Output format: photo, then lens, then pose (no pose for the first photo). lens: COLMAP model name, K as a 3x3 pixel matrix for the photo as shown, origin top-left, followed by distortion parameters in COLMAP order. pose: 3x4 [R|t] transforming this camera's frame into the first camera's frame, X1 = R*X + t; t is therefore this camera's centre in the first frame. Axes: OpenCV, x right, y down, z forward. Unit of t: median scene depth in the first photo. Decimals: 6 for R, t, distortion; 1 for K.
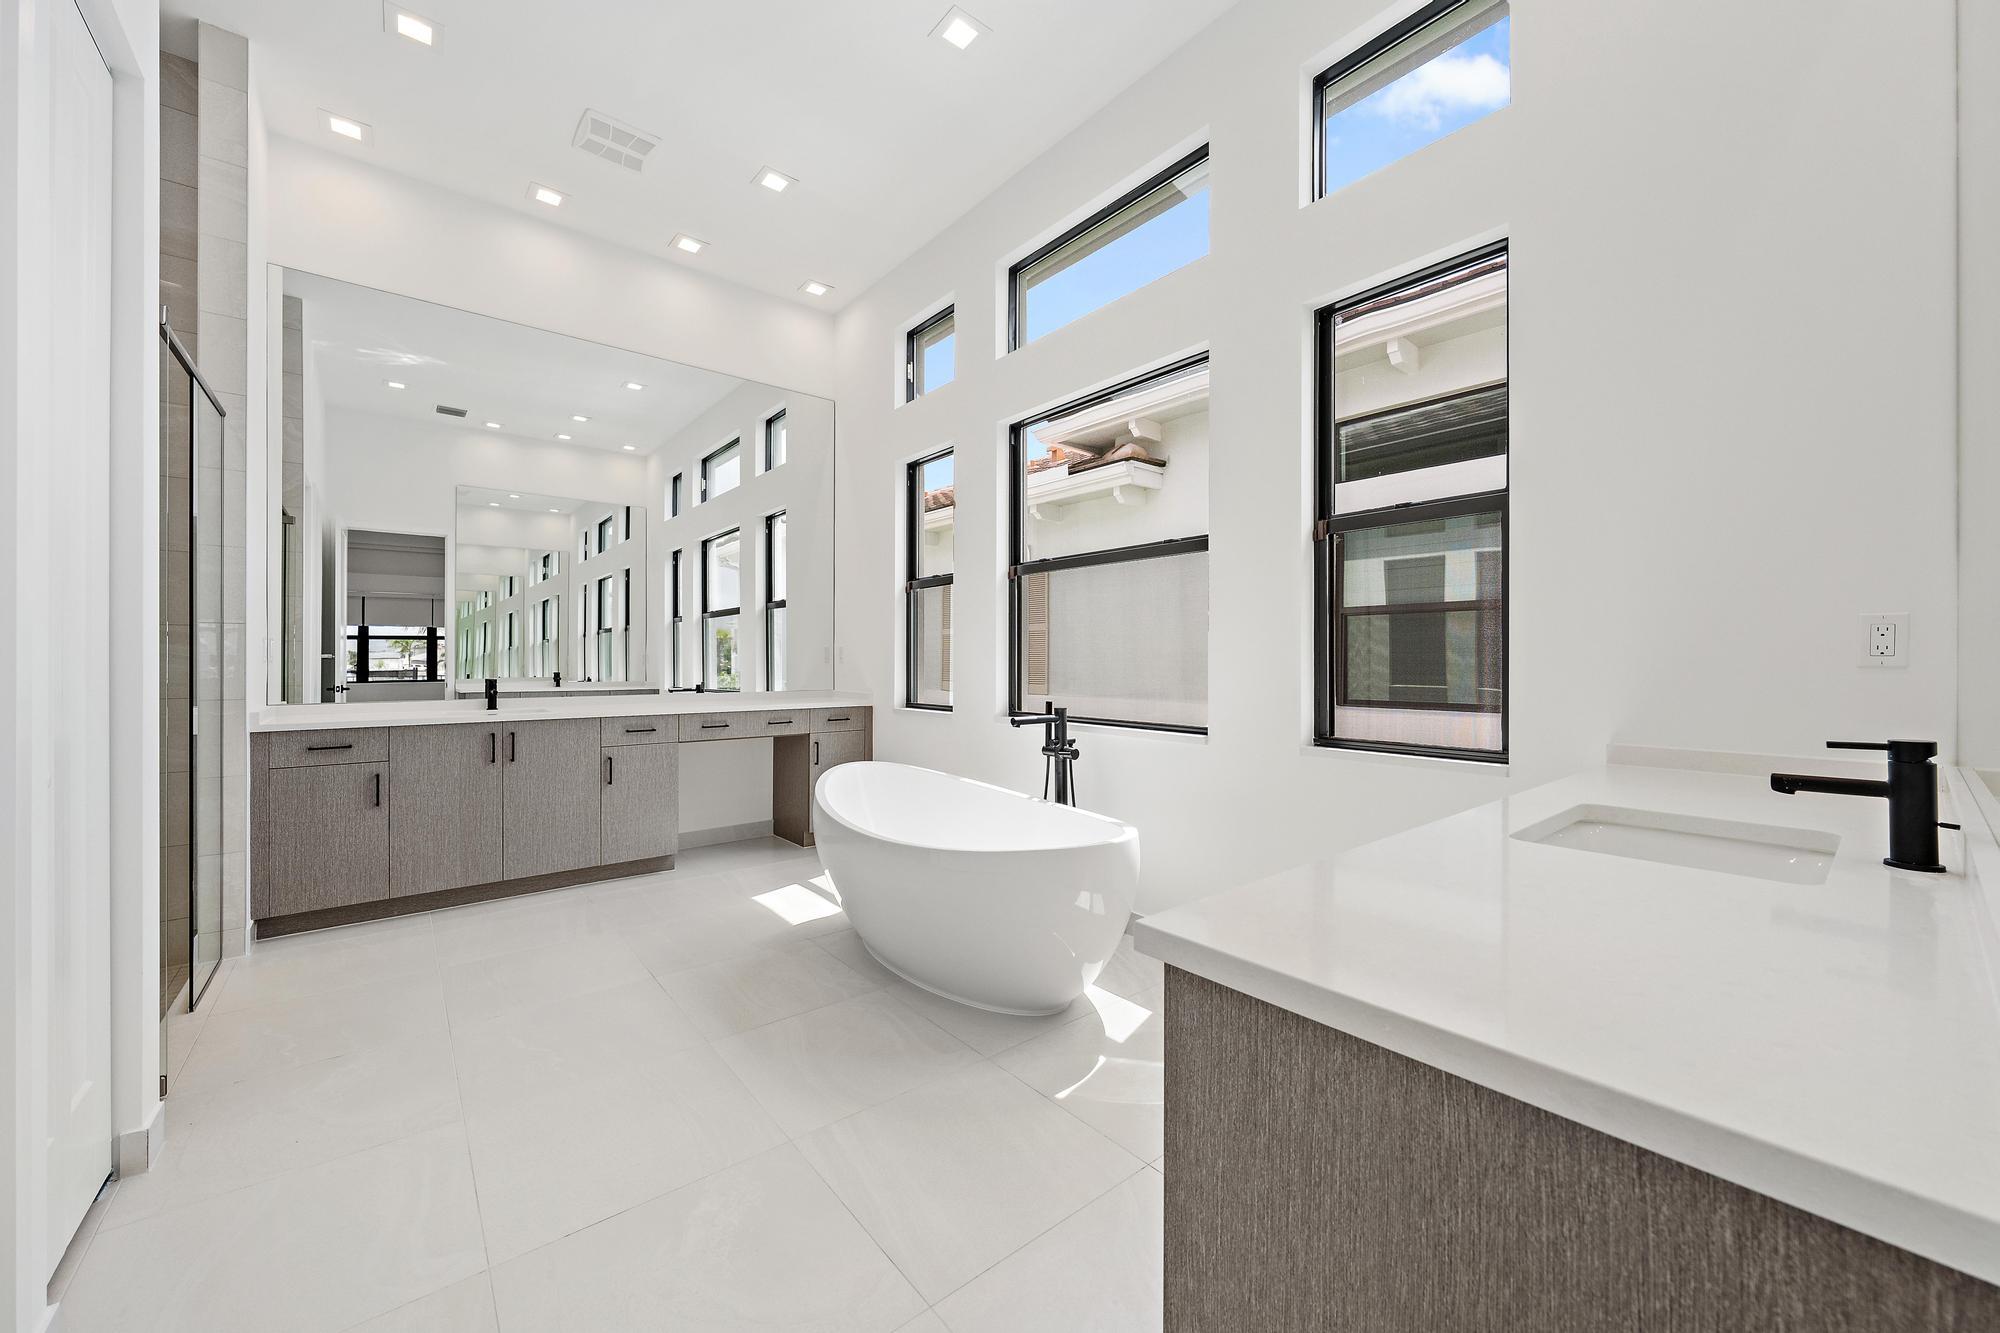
lens RADIAL K [[751.5, 0, 1000.0], [0, 751.5, 666.5], [0, 0, 1]] dist [0.001197, 0.000054]
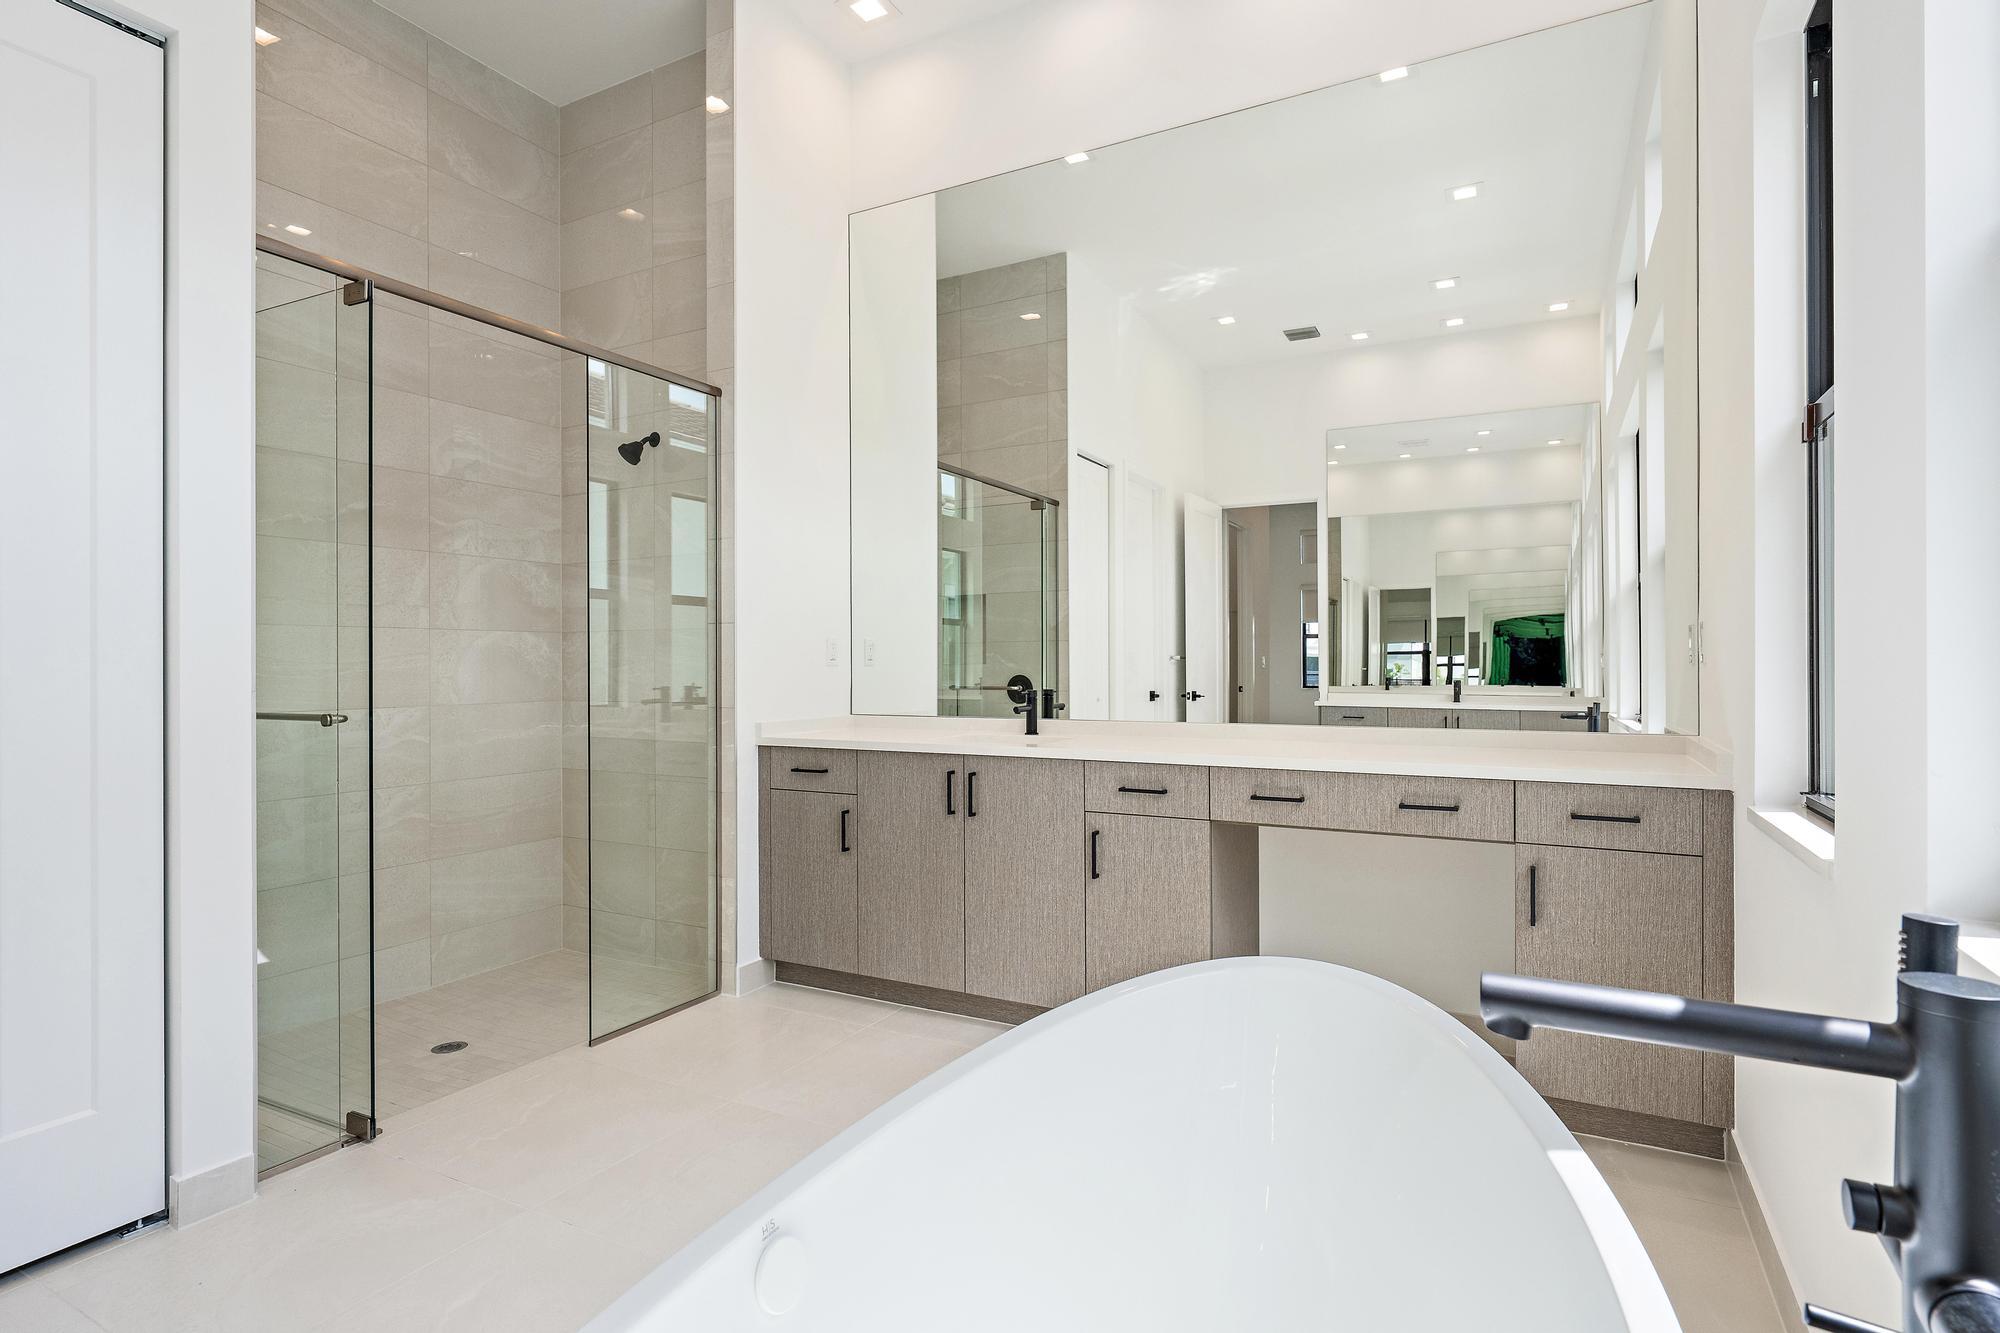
lens RADIAL K [[1039.8, 0, 1000.0], [0, 1039.8, 666.5], [0, 0, 1]] dist [-0.000588, -0.000148]
pose [[0.376281, -0.005549, -0.926489, 0.191268], [-0.010978, 0.999885, -0.010448, 0.003964], [0.926441, 0.014102, 0.376177, 0.626874]]
